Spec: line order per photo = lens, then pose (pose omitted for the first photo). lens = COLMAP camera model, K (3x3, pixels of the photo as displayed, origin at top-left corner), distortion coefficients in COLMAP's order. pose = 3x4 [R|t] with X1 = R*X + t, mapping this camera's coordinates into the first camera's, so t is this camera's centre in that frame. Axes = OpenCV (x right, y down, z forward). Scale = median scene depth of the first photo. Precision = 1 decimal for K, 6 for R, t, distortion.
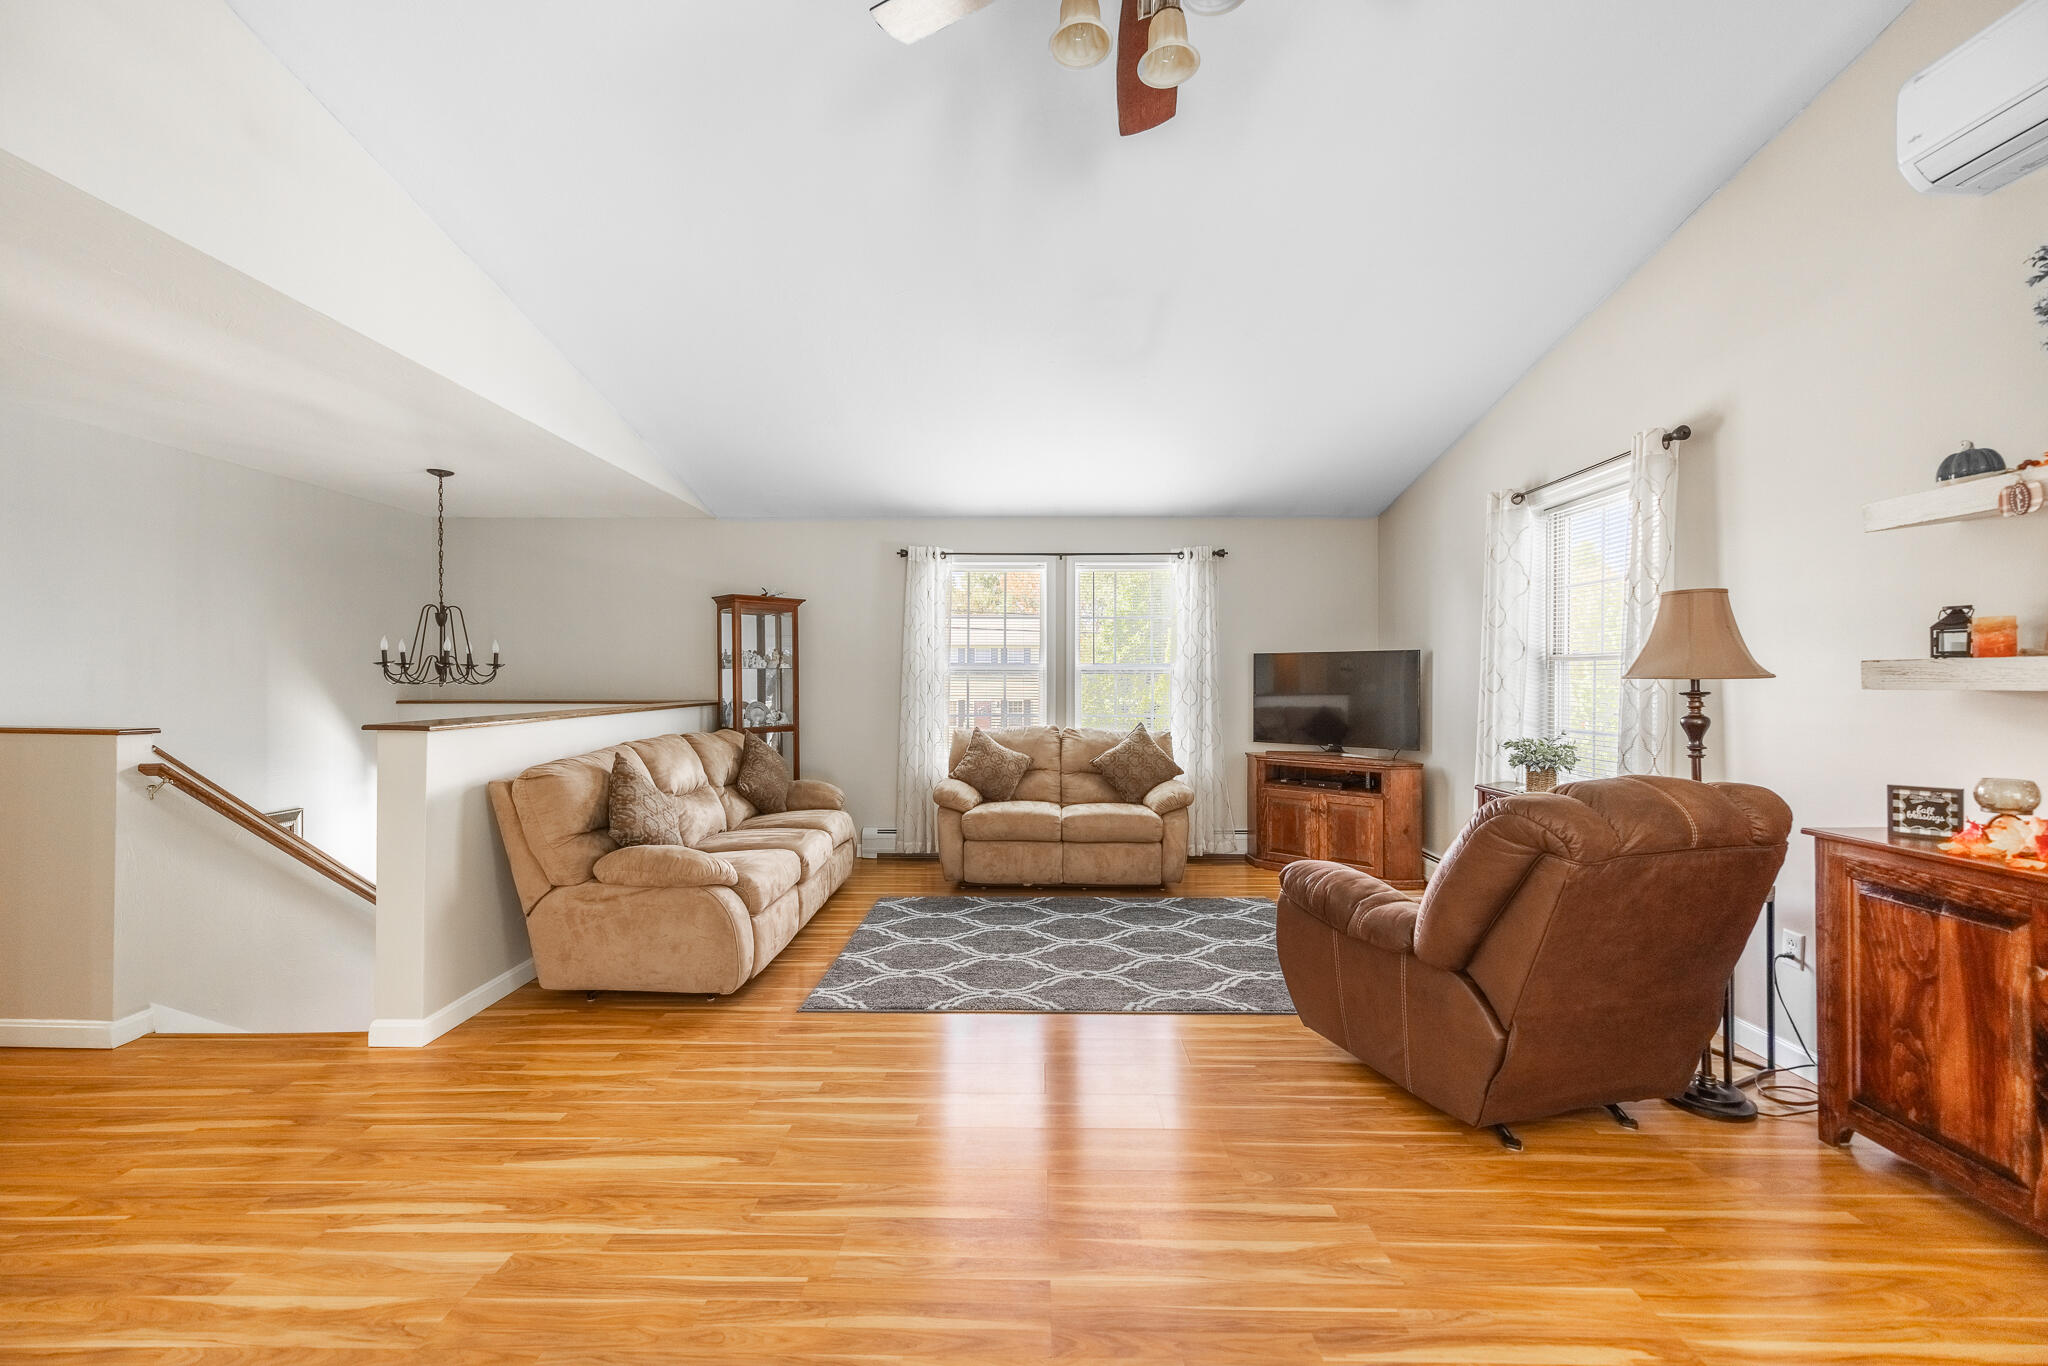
lens RADIAL K [[801.2, 0, 1024.8], [0, 801.2, 680.8], [0, 0, 1]] dist [0.001244, 0.000043]
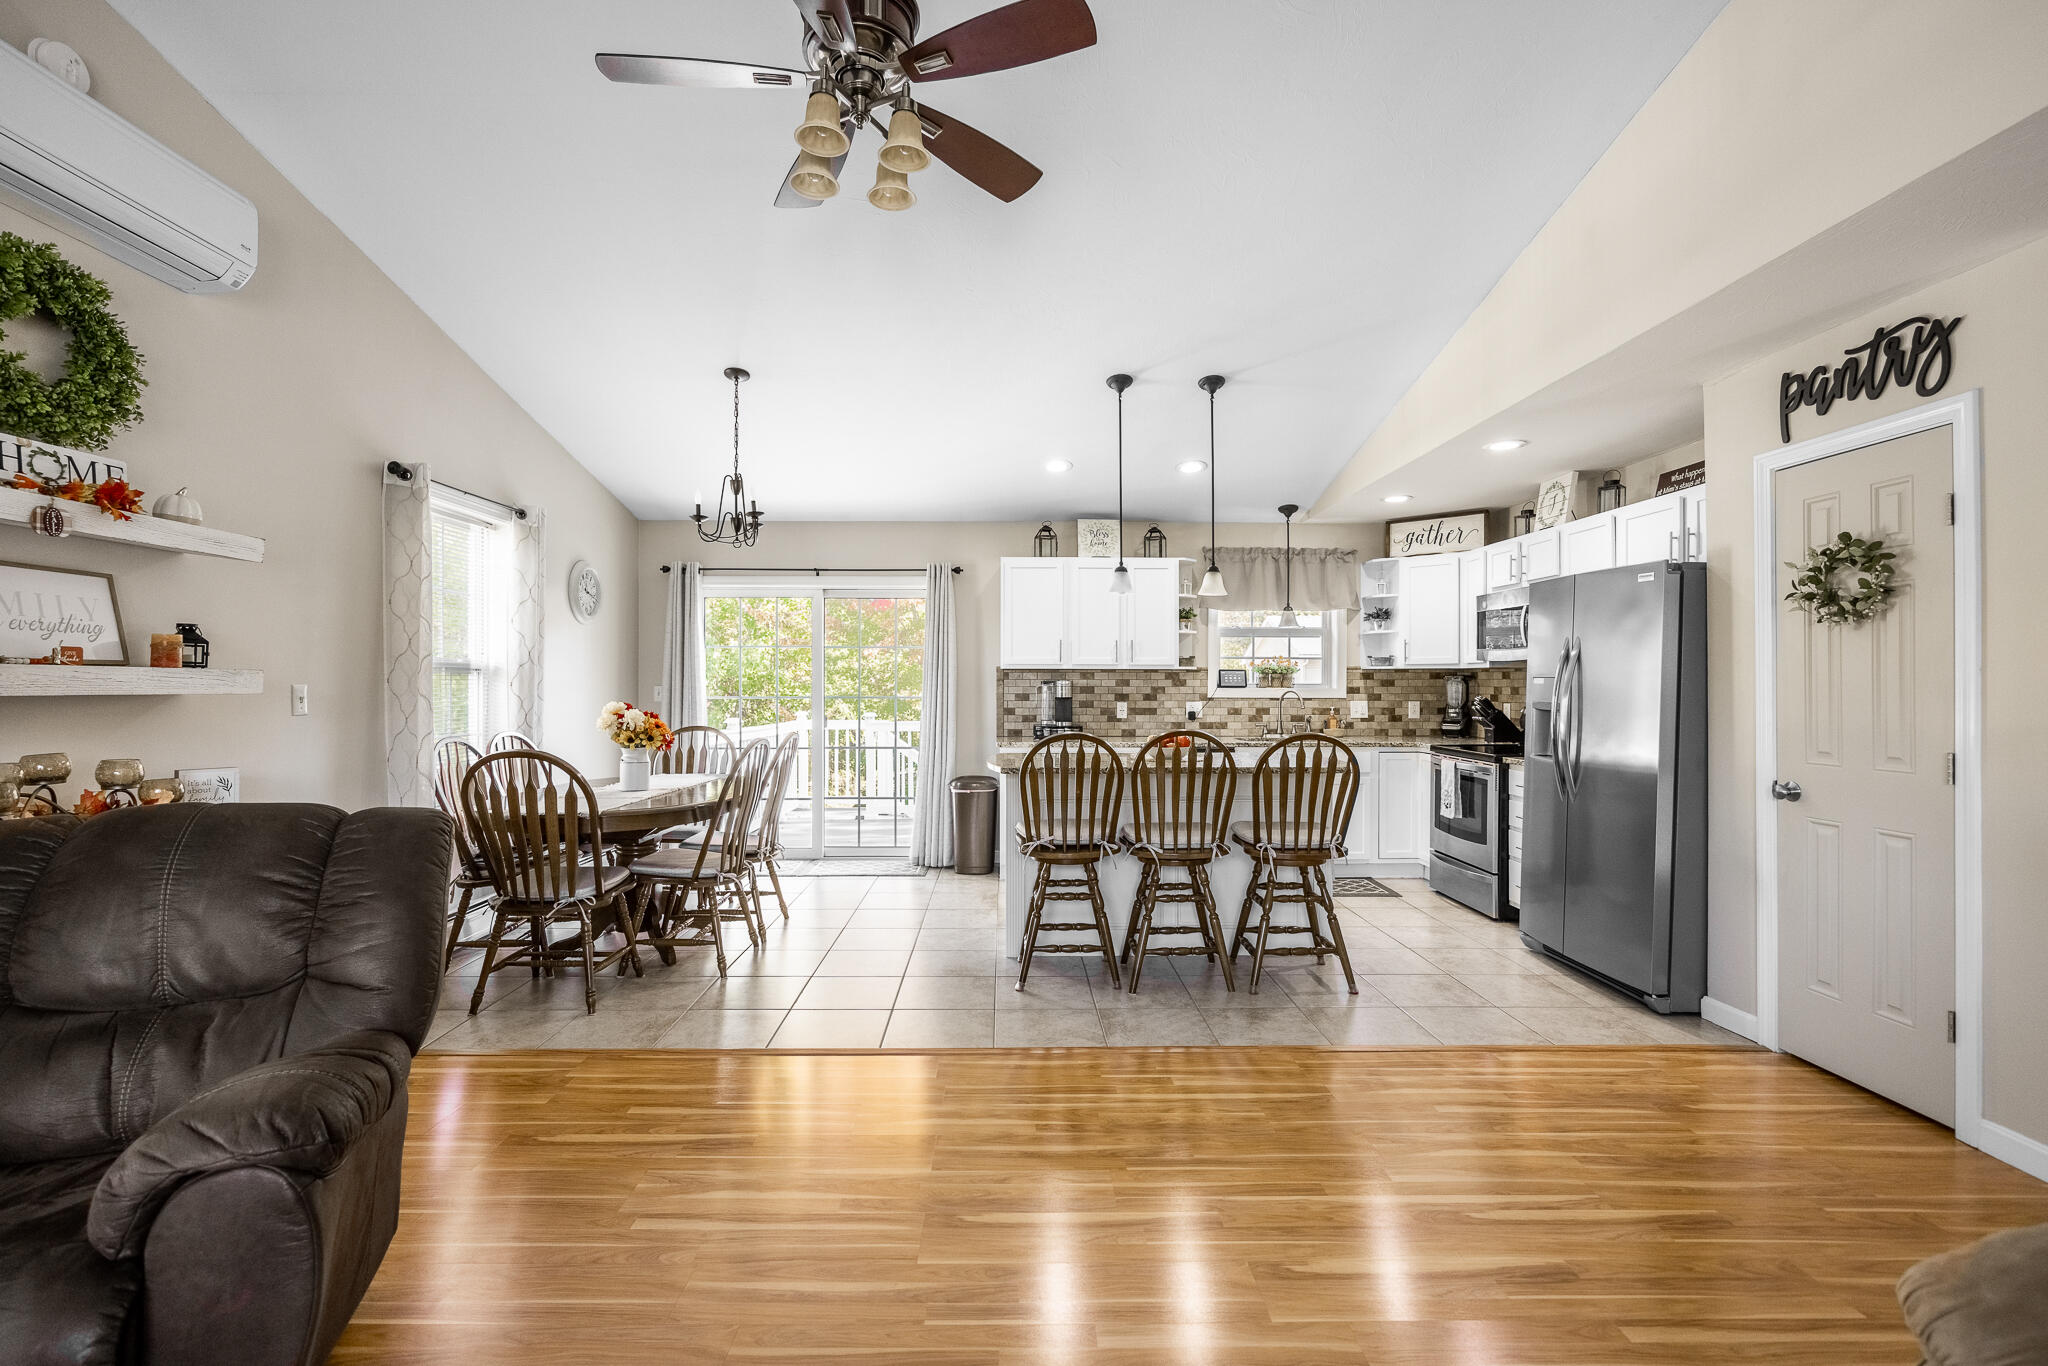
lens RADIAL K [[894.0, 0, 1033.9], [0, 894.0, 679.7], [0, 0, 1]] dist [-0.030436, -0.000066]
pose [[-0.999474, 0.001130, -0.032418, -0.036758], [0.001414, 0.999961, -0.008745, 0.001626], [0.032407, -0.008786, -0.999436, 1.117038]]
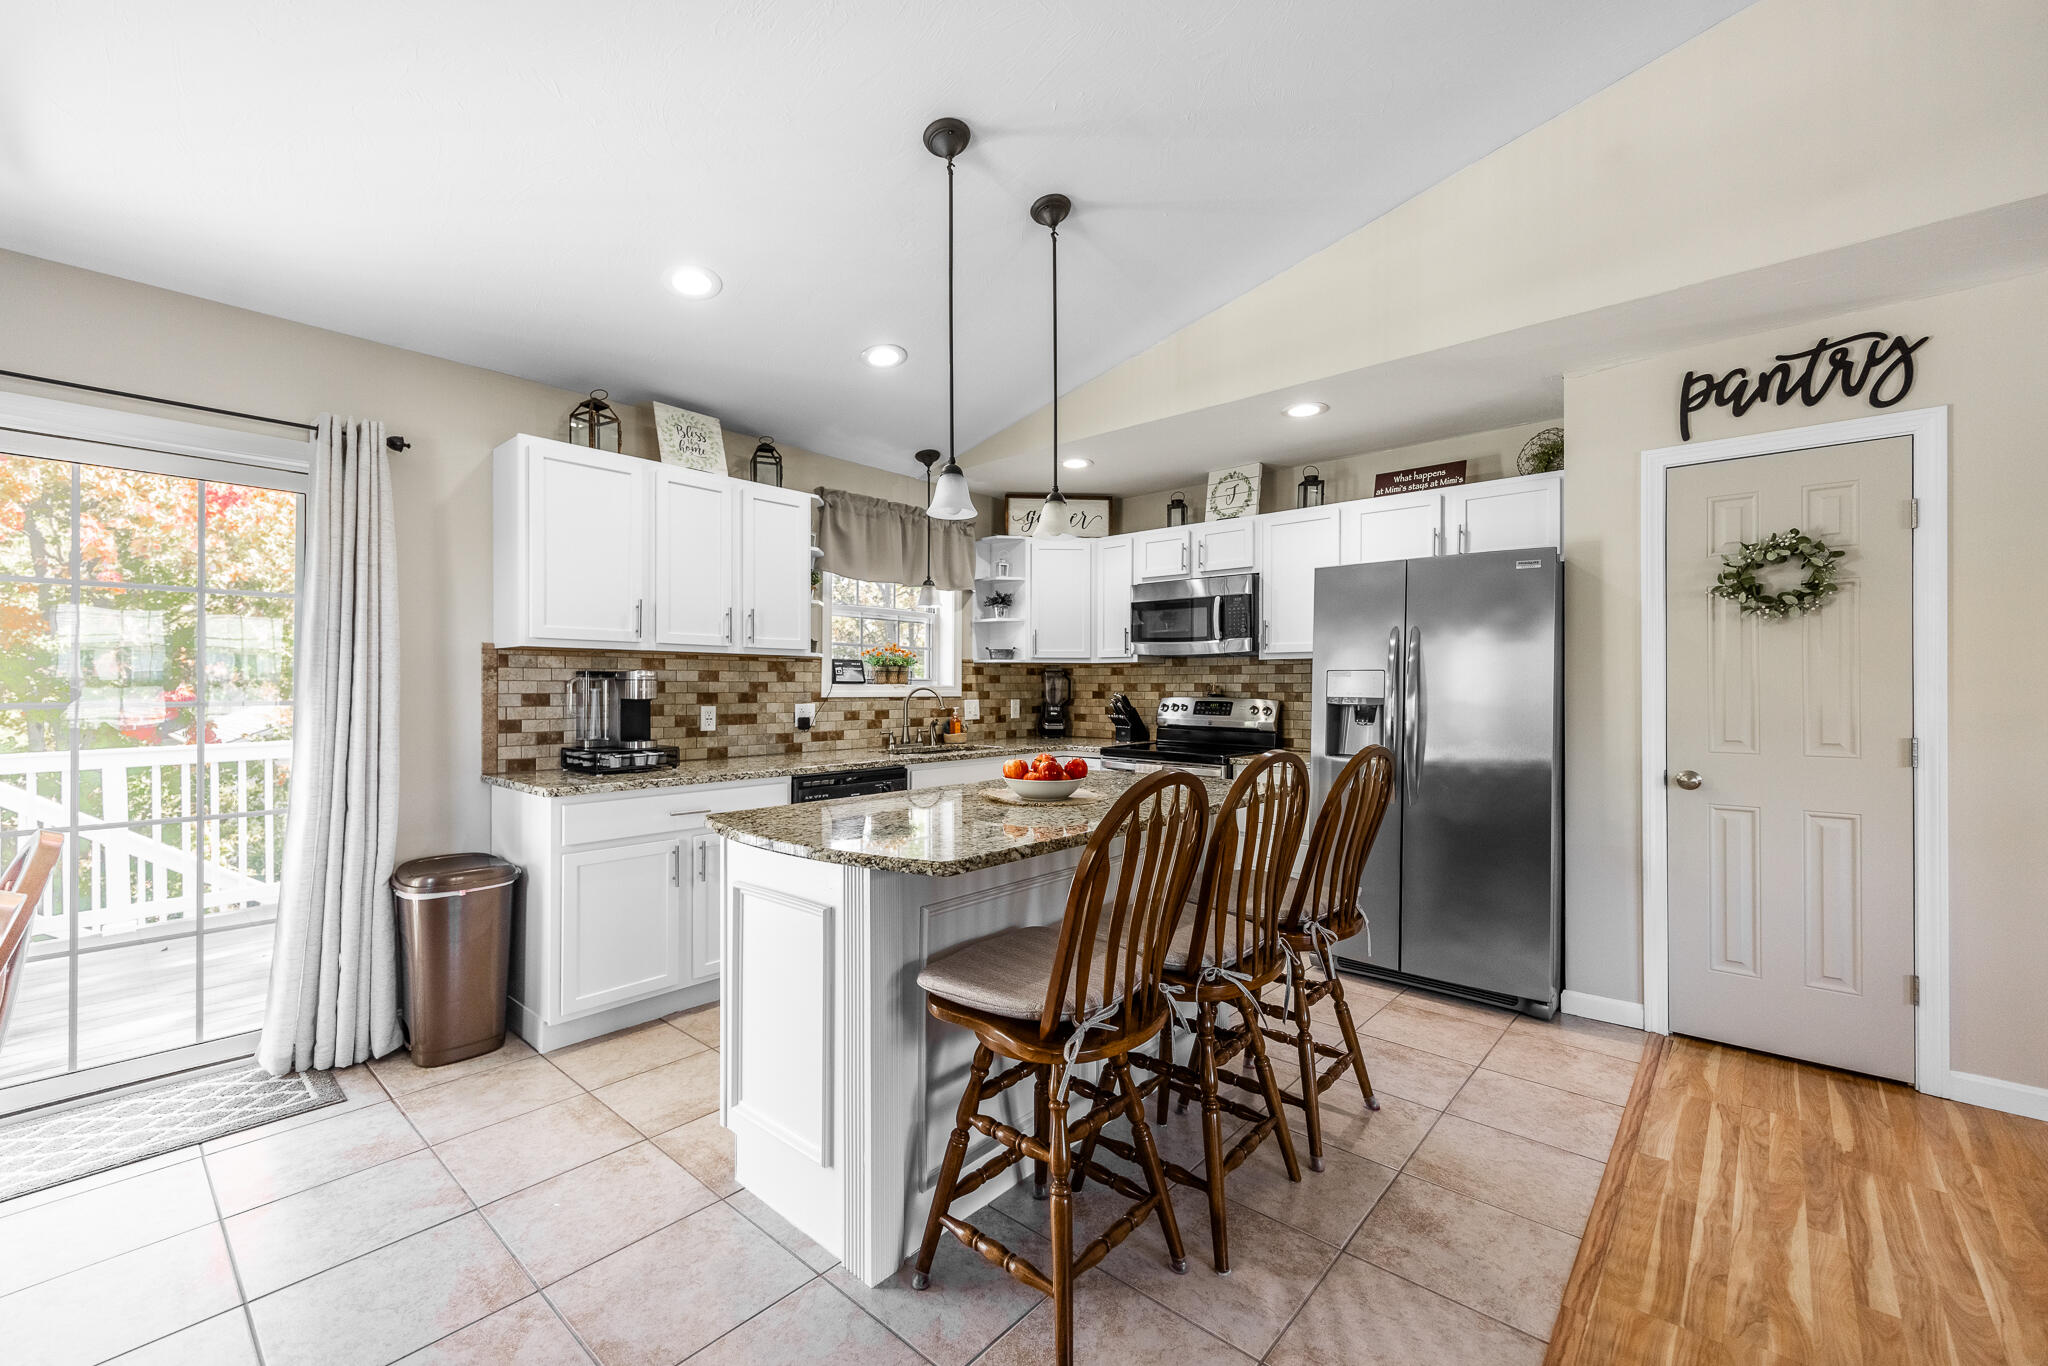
lens RADIAL K [[814.9, 0, 1024.0], [0, 814.9, 683.0], [0, 0, 1]] dist [0.001766, -0.000150]
pose [[-0.657729, -0.001902, -0.753252, 0.256063], [0.003418, 0.999979, -0.005510, 0.009104], [0.753247, -0.006198, -0.657708, 0.321802]]
